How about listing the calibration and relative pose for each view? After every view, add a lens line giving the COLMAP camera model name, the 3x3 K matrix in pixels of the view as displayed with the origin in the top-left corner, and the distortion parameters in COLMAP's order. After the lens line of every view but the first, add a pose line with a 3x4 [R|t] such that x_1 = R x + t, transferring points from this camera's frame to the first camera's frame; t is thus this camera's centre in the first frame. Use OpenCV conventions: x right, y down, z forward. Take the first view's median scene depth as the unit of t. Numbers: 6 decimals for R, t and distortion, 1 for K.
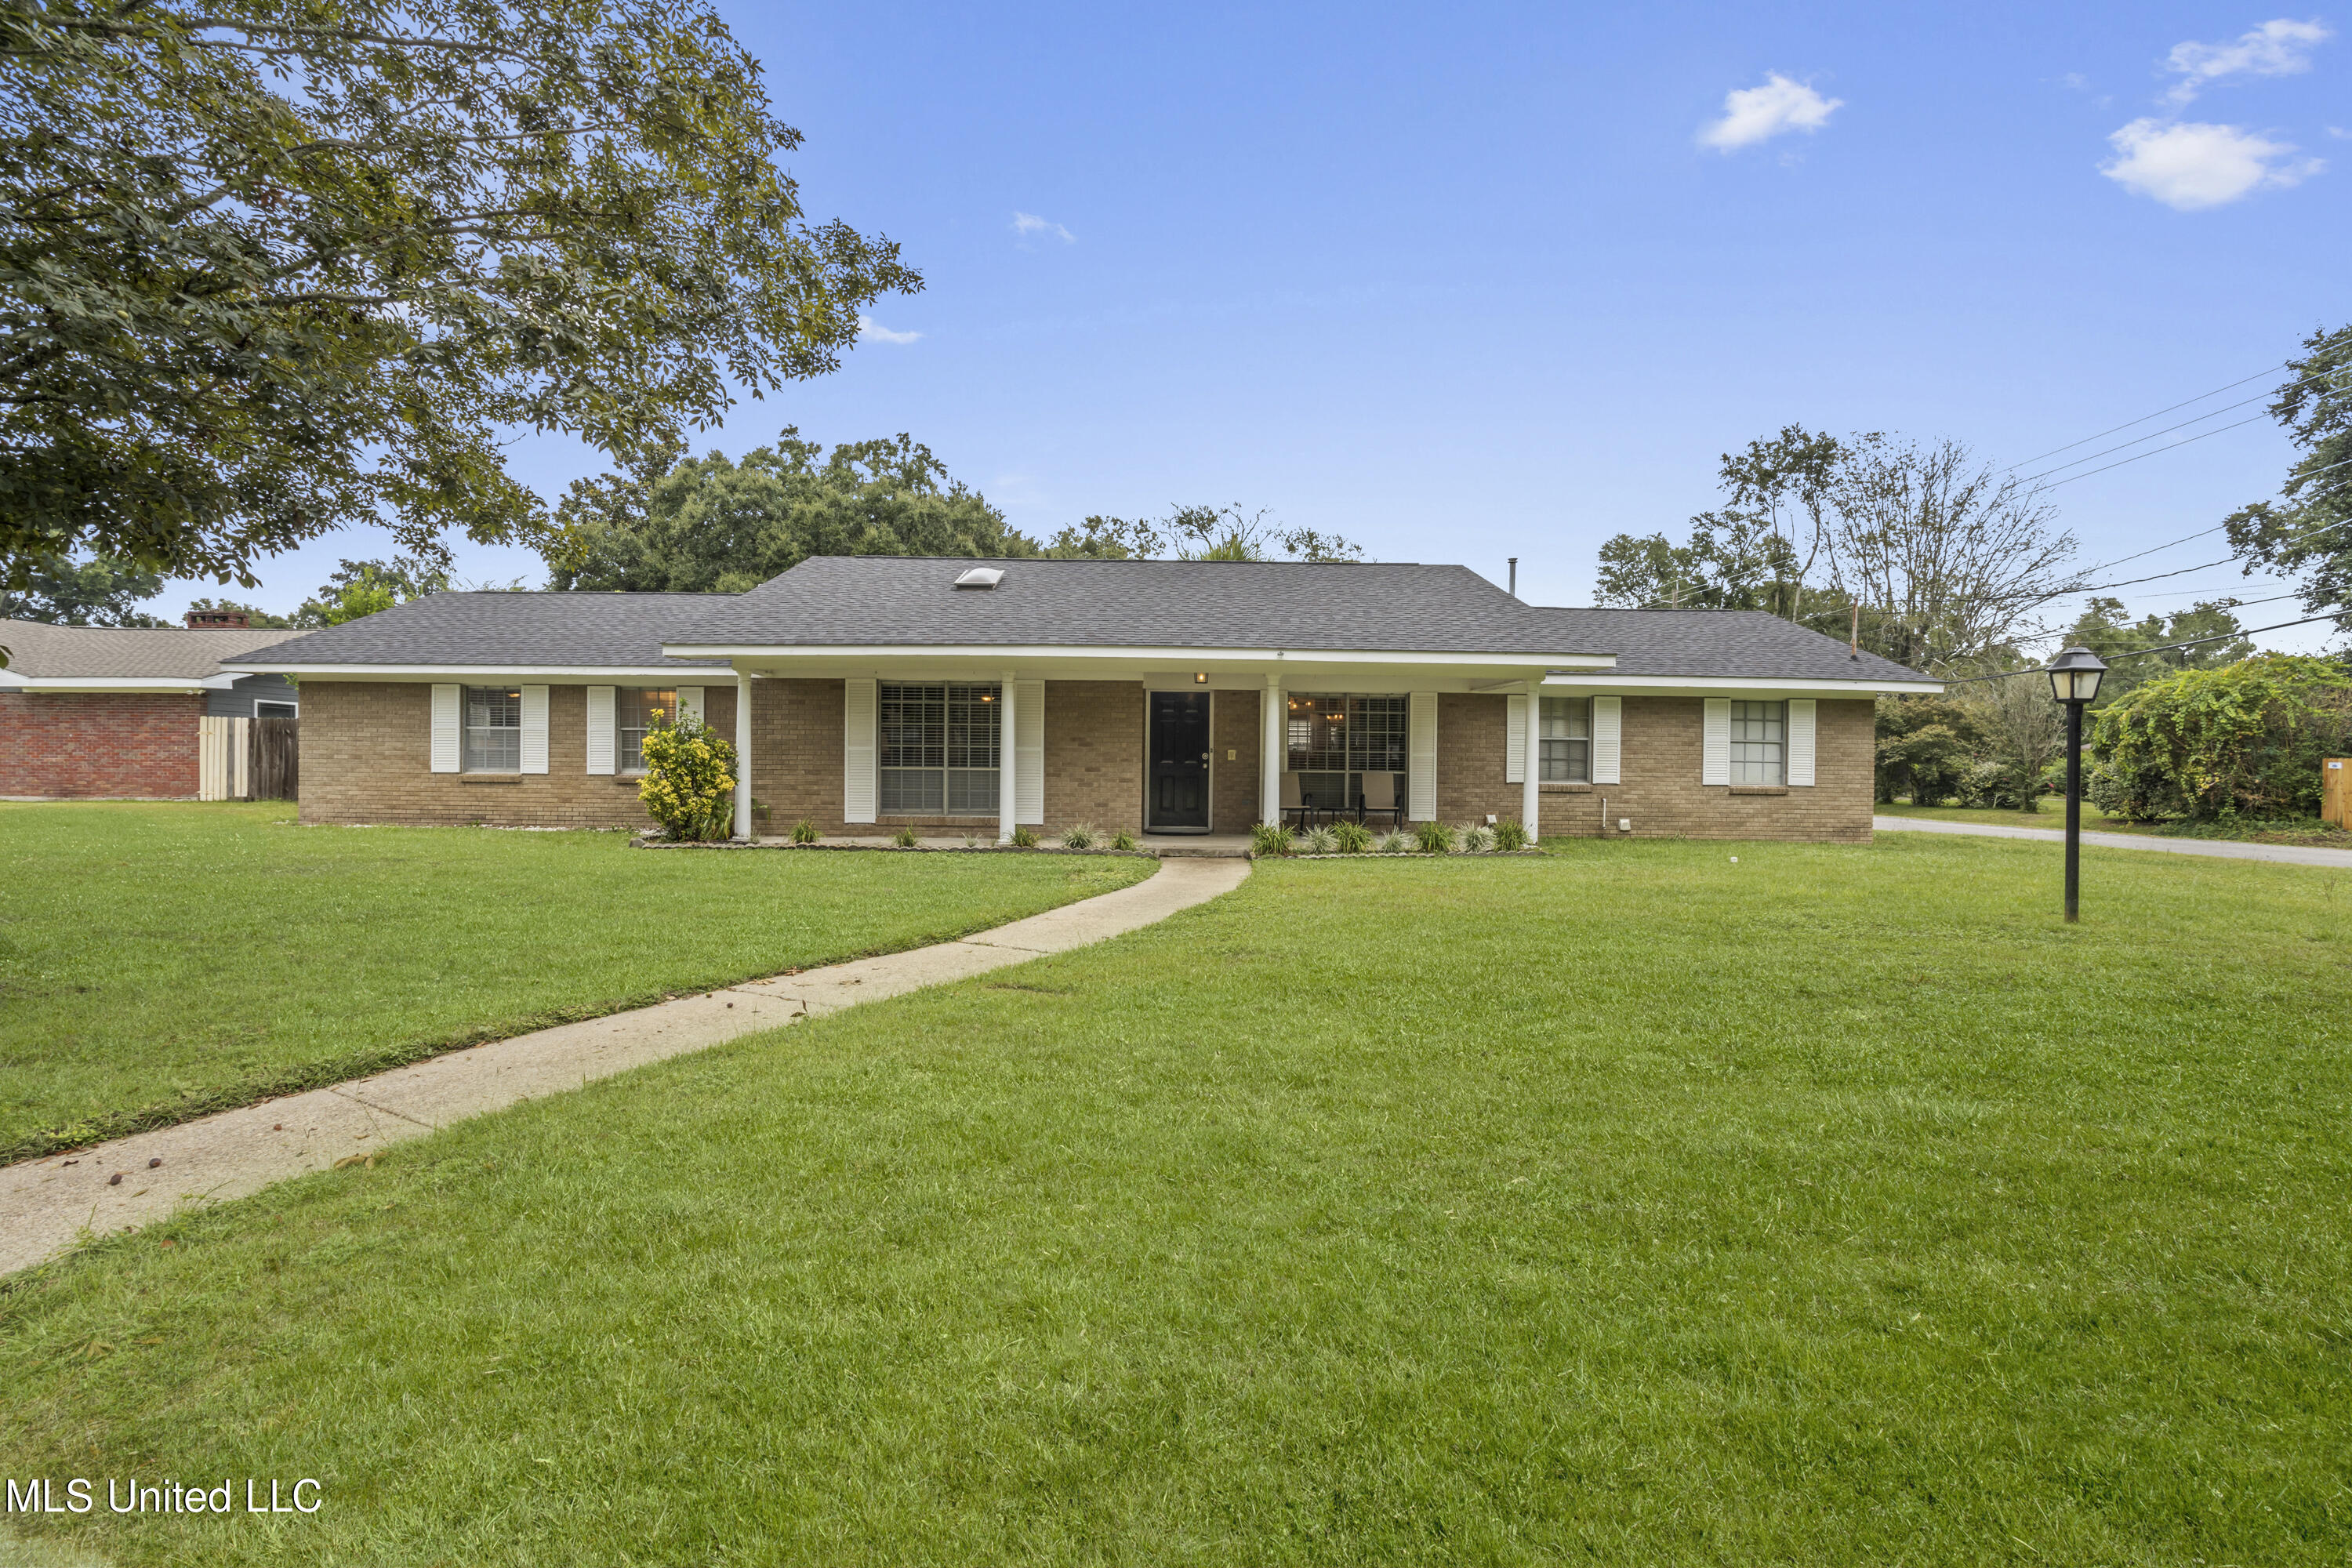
lens RADIAL K [[1152.4, 0, 1179.2], [0, 1152.4, 785.2], [0, 0, 1]] dist [-0.035332, 0.021159]
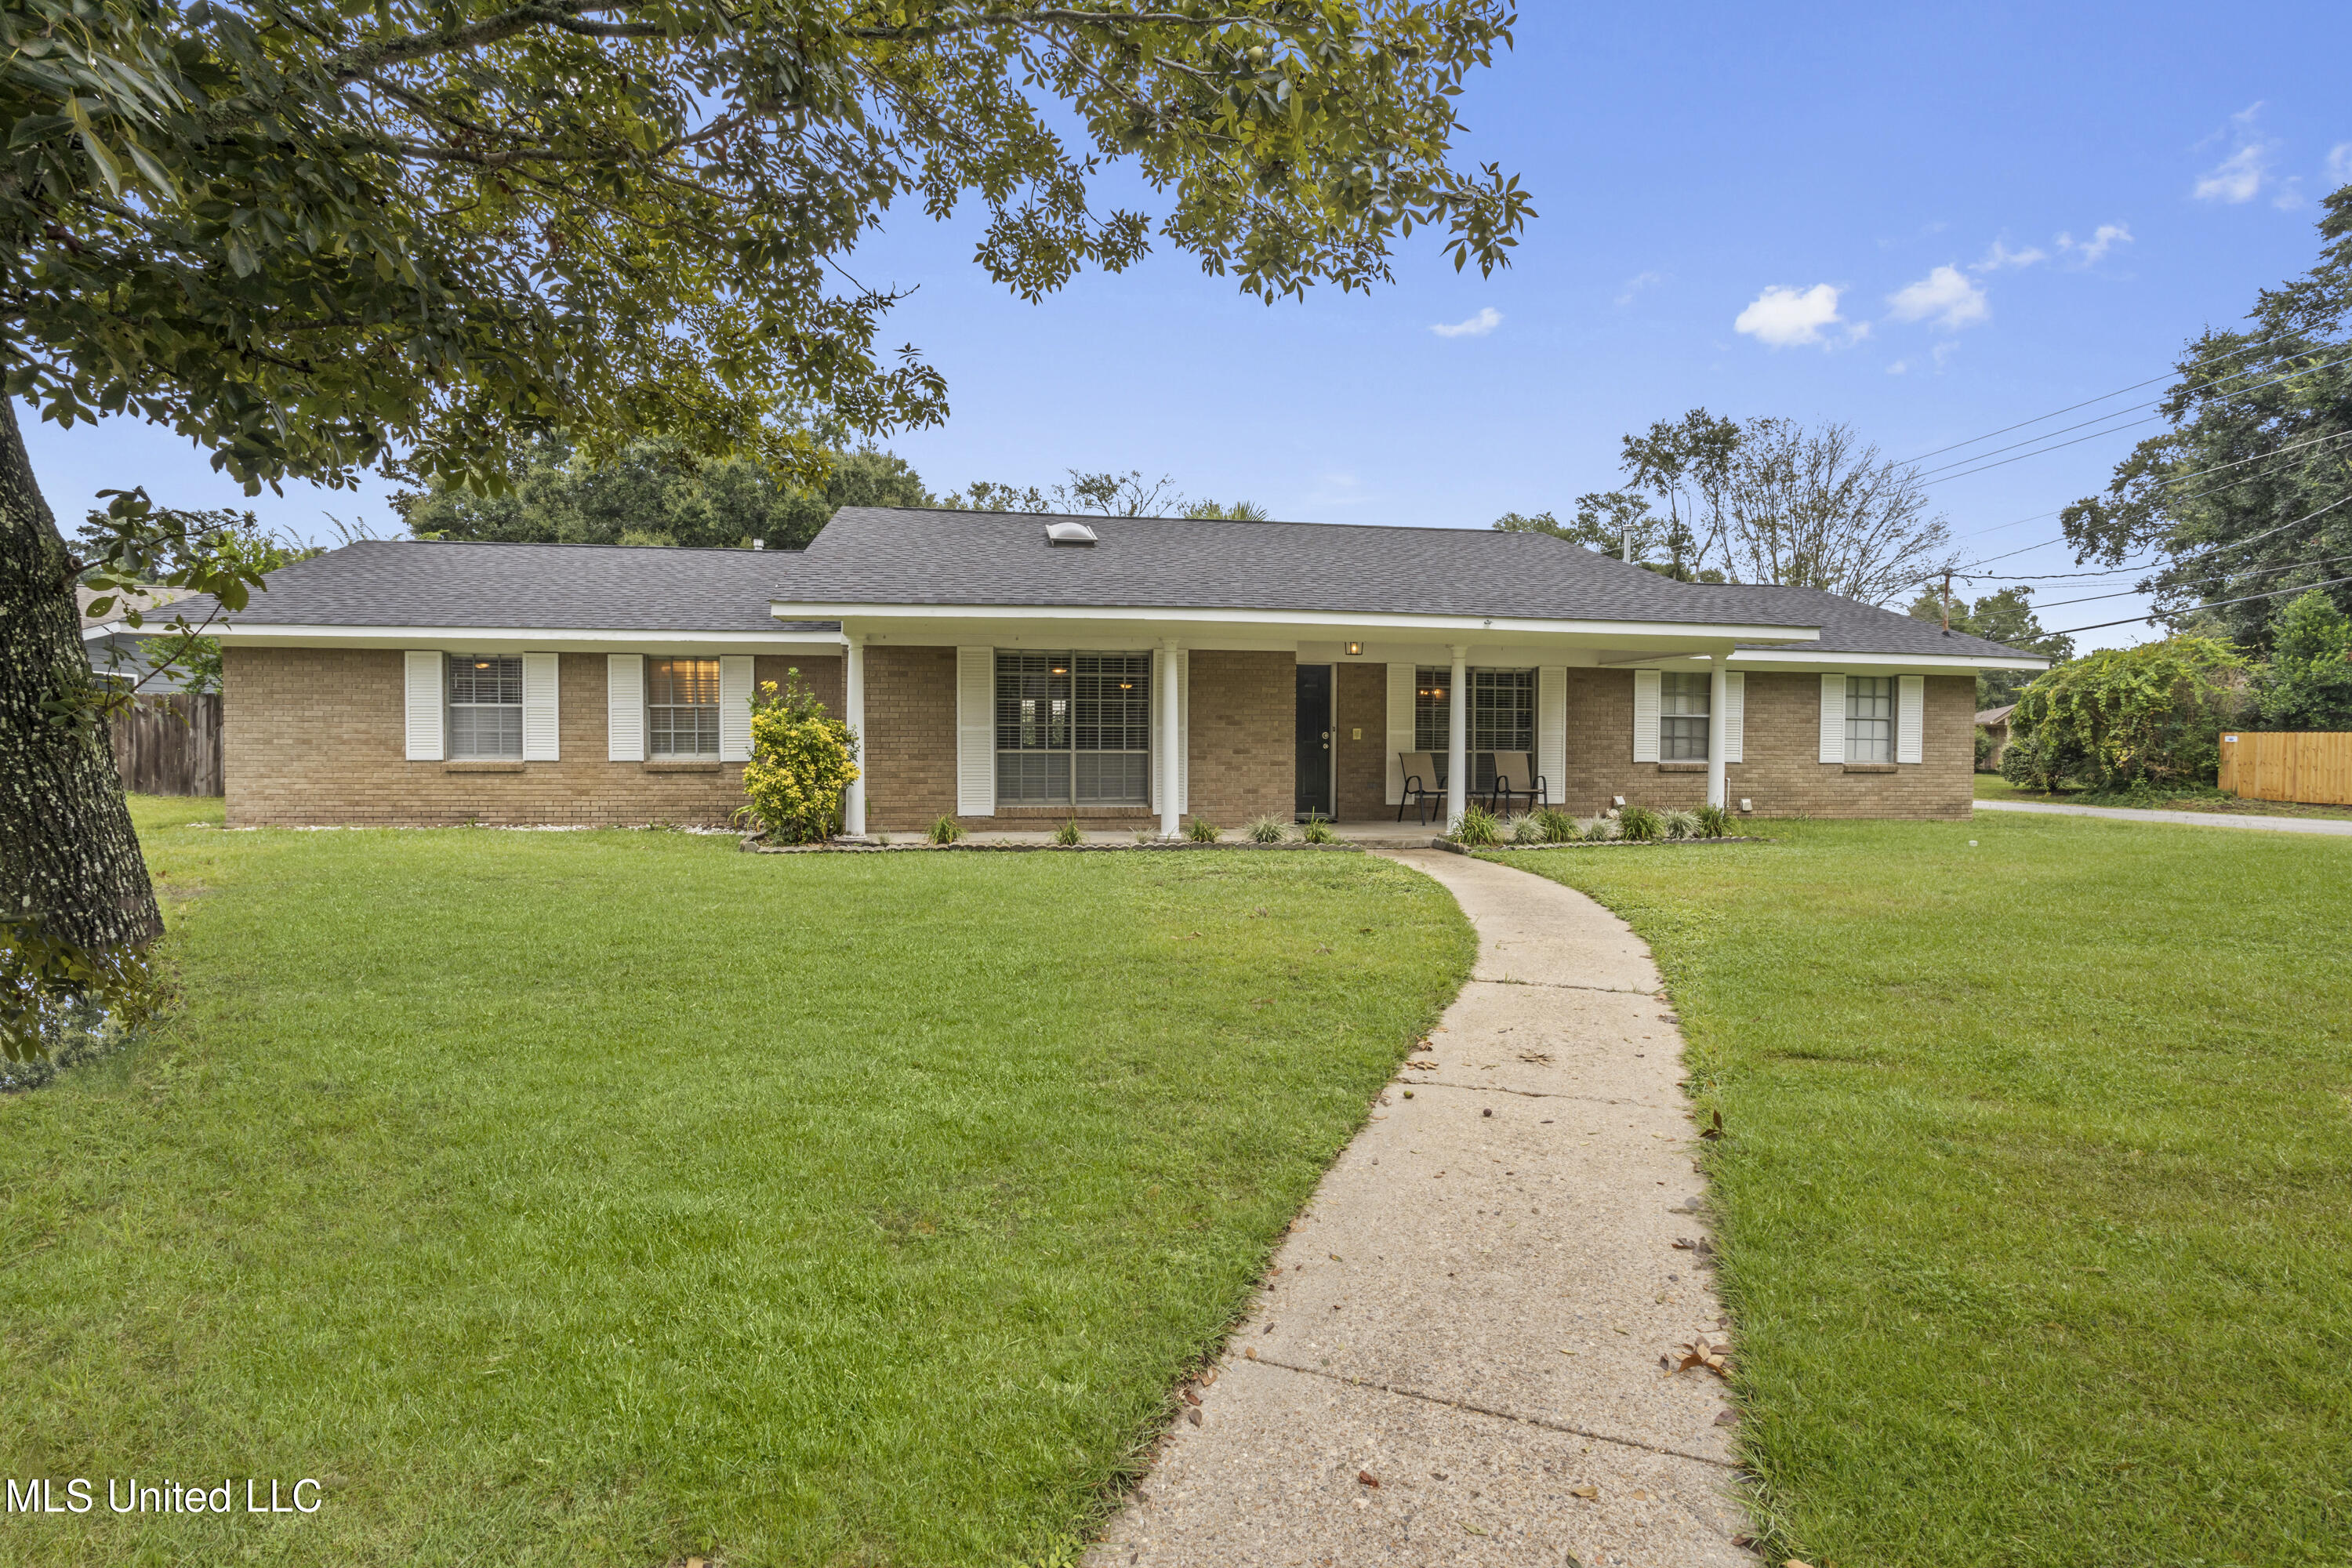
lens RADIAL K [[1152.4, 0, 1188.1], [0, 1152.4, 792.2], [0, 0, 1]] dist [-0.035332, 0.021159]
pose [[0.989424, -0.011554, 0.144592, -0.214353], [0.007717, 0.999604, 0.027070, -0.005930], [-0.144848, -0.025668, 0.989121, 0.114521]]
